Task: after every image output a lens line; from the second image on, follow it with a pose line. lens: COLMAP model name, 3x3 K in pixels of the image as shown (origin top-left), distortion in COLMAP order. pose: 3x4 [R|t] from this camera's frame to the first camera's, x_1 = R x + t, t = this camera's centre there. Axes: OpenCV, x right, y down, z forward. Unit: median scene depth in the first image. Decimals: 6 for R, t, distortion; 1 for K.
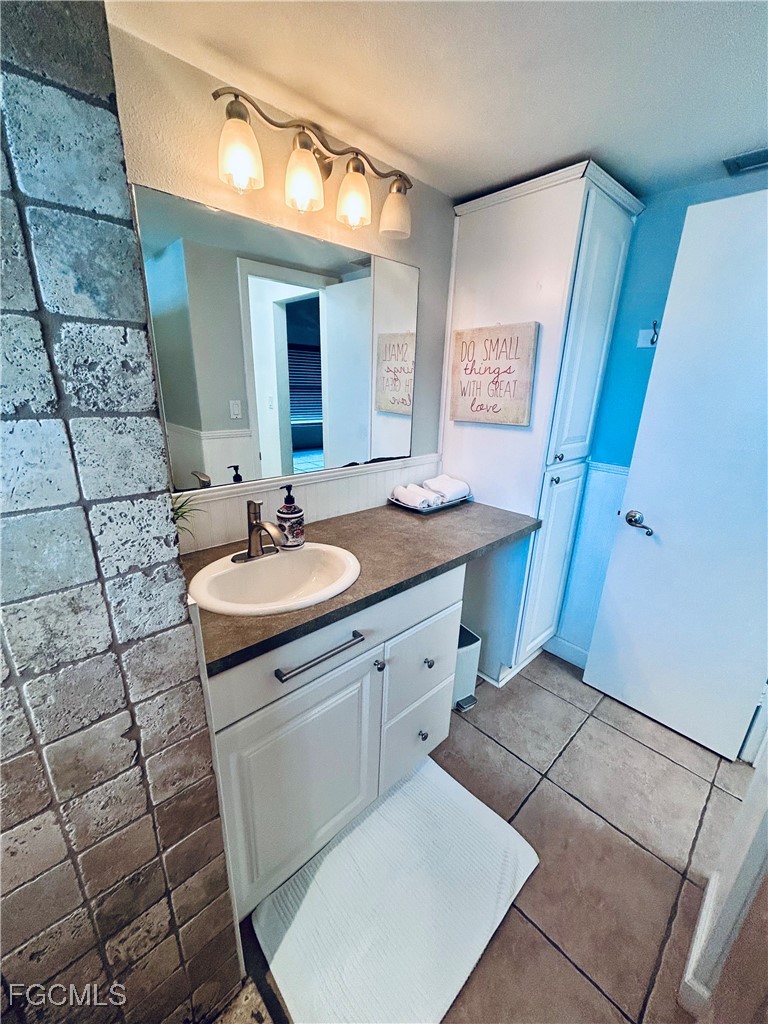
lens RADIAL K [[409.9, 0, 385.2], [0, 409.9, 513.2], [0, 0, 1]] dist [-0.000416, -0.000016]
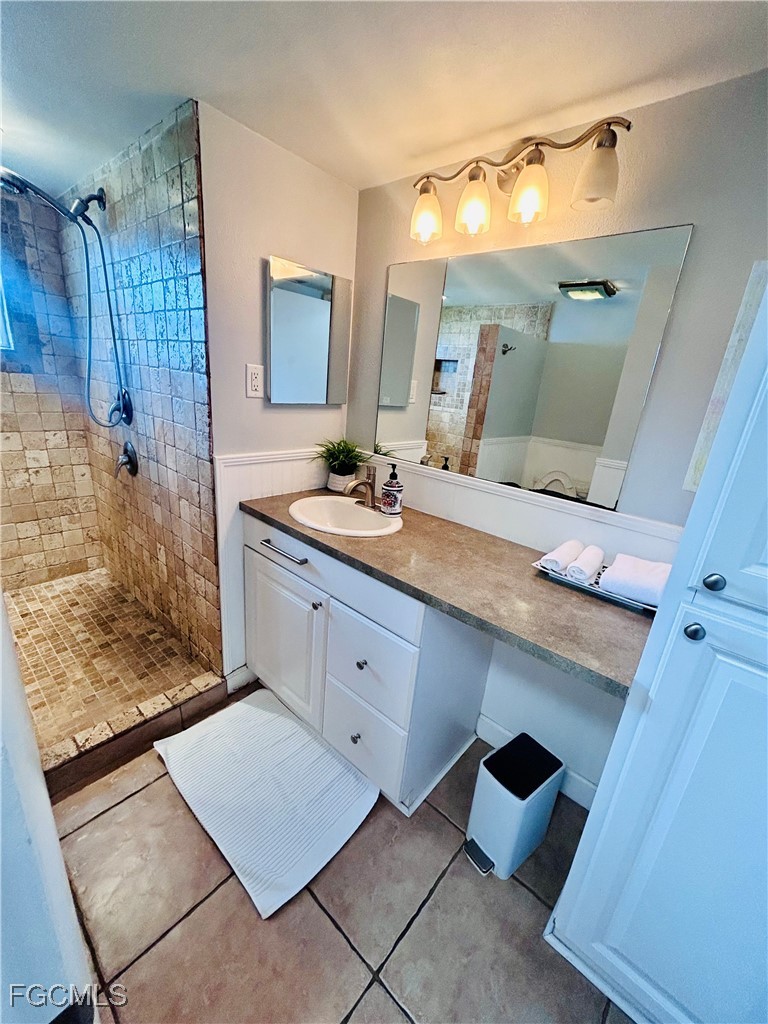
lens RADIAL K [[409.9, 0, 387.5], [0, 409.9, 513.8], [0, 0, 1]] dist [-0.000416, -0.000016]
pose [[0.092544, 0.286517, -0.953595, 1.005673], [-0.389923, 0.891645, 0.230062, -0.214921], [0.916186, 0.350537, 0.194236, 0.797090]]
